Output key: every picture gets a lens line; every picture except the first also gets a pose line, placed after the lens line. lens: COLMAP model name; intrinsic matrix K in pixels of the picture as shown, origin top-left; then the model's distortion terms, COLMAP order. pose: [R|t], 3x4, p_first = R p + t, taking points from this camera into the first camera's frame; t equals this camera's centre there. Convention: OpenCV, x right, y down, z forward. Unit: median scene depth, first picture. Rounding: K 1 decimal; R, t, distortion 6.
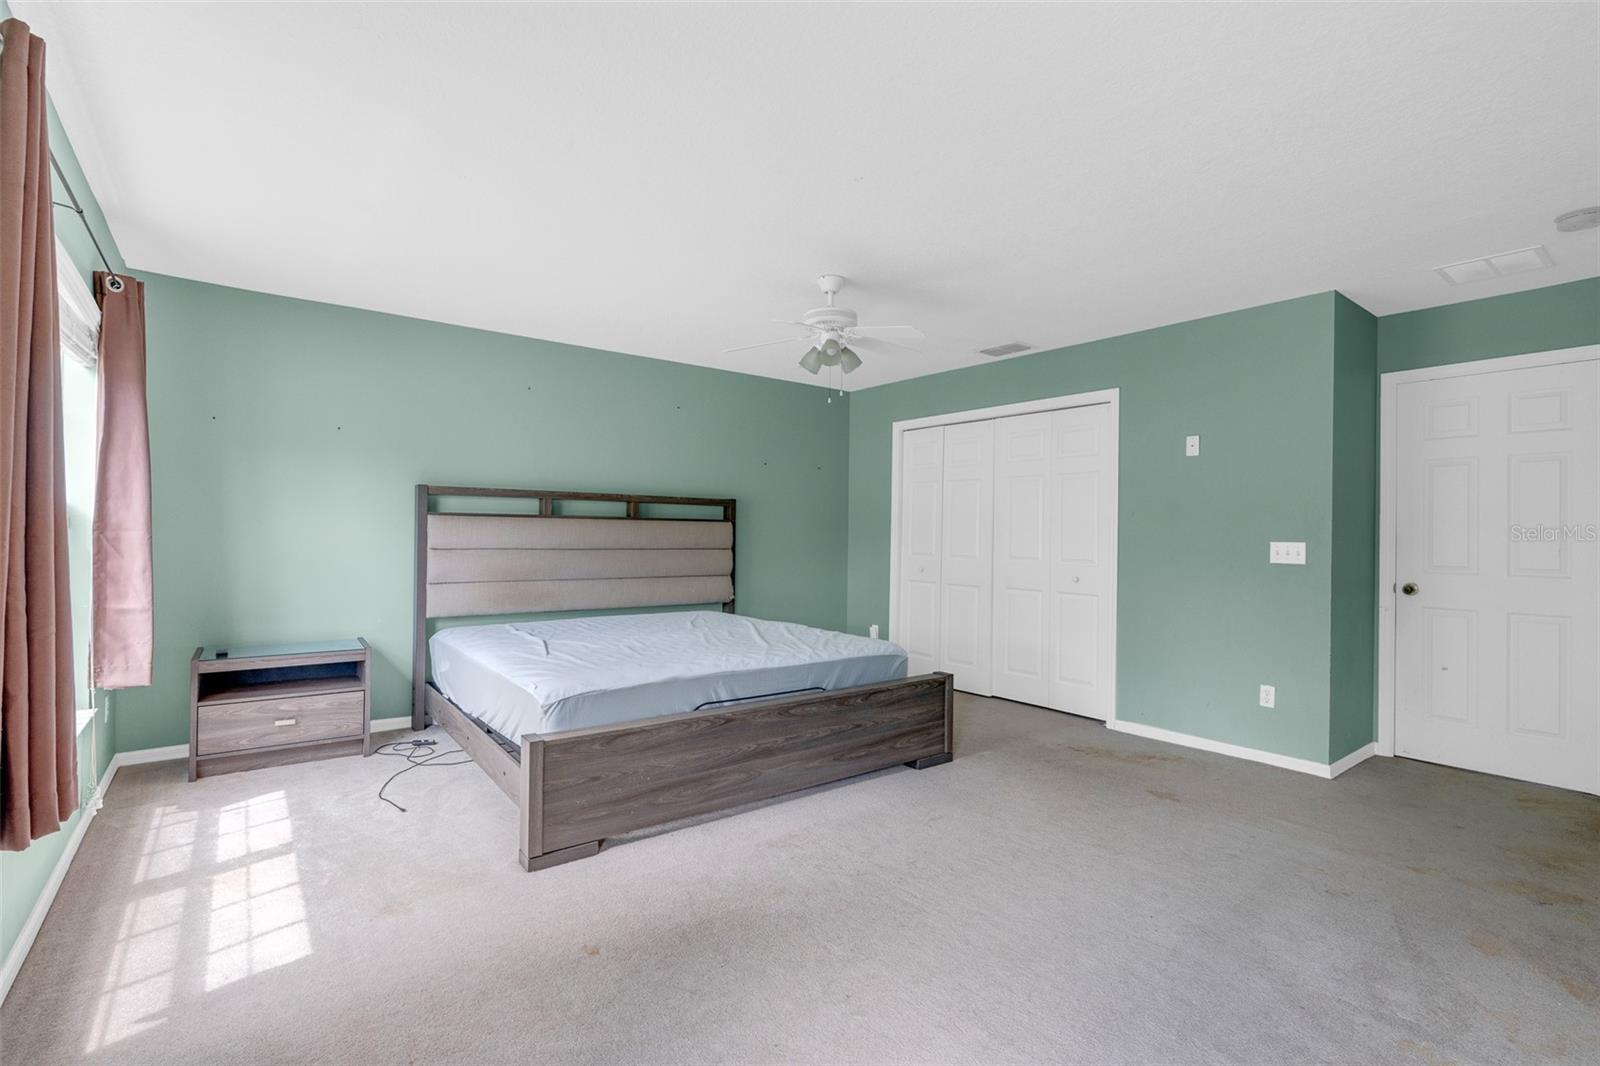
lens RADIAL K [[735.1, 0, 792.1], [0, 735.1, 529.0], [0, 0, 1]] dist [-0.012427, 0.004649]
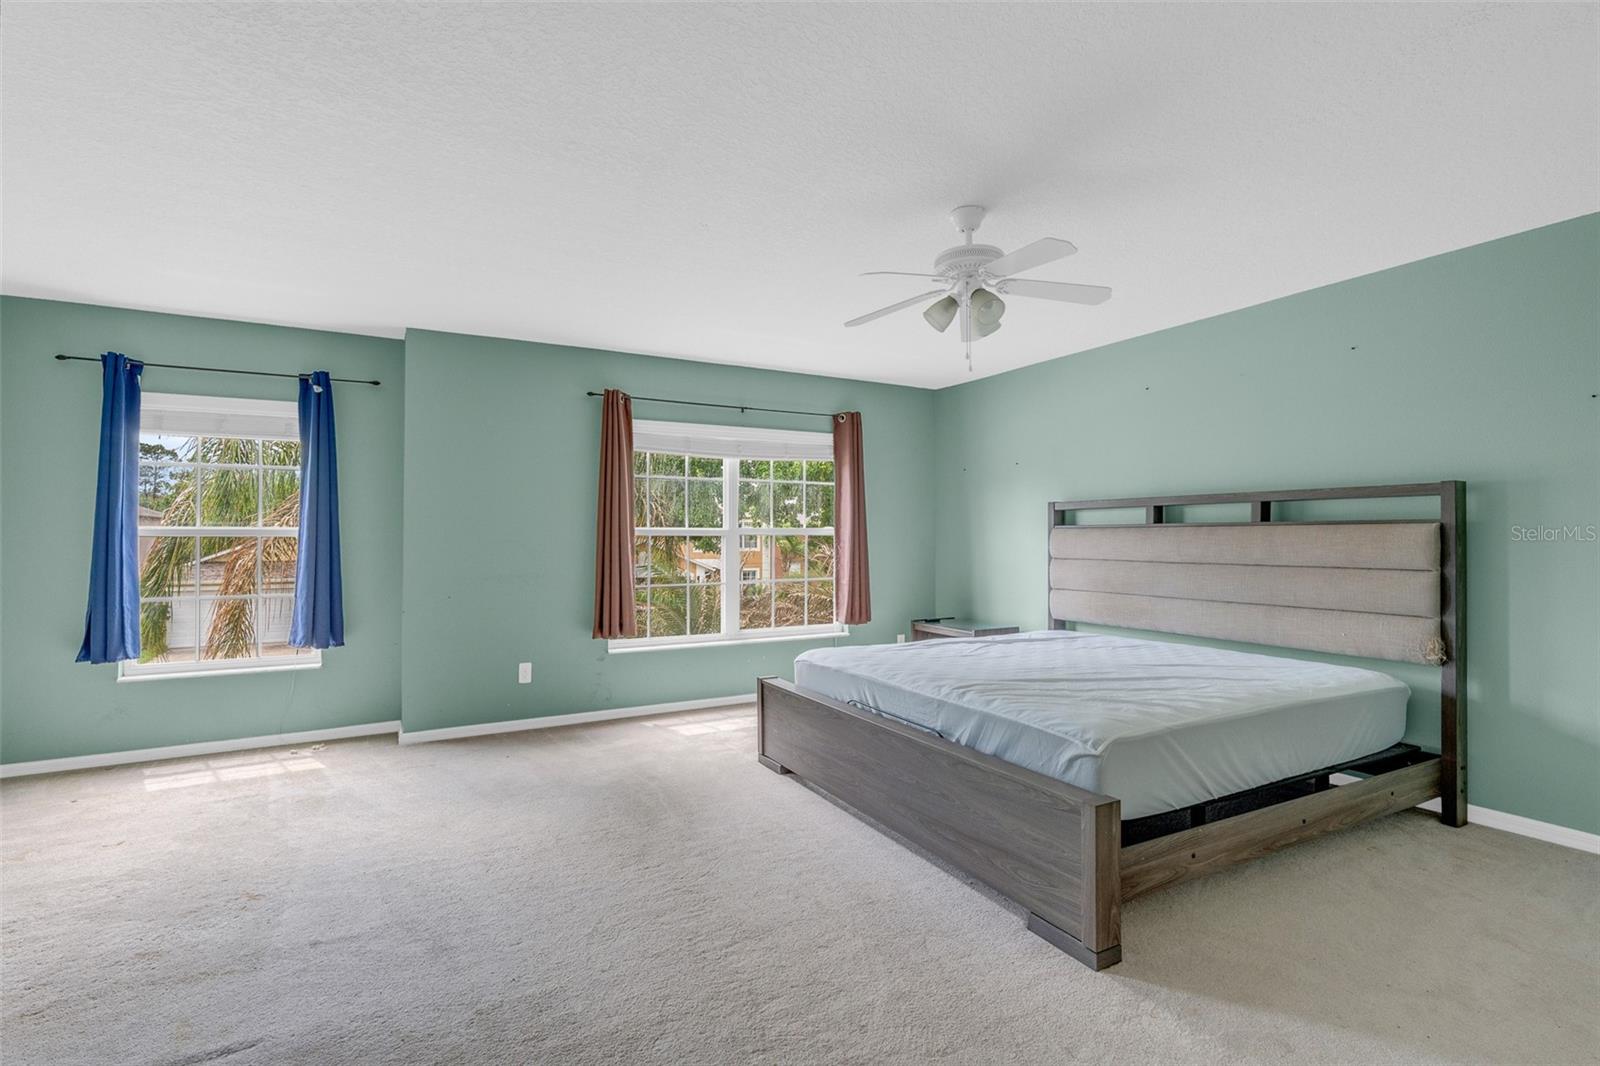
lens RADIAL K [[735.1, 0, 792.1], [0, 735.1, 529.0], [0, 0, 1]] dist [-0.012427, 0.004649]
pose [[-0.150730, -0.026933, -0.988208, 0.676586], [0.000951, 0.999624, -0.027390, 0.011831], [0.988574, -0.005068, -0.150648, 0.749437]]
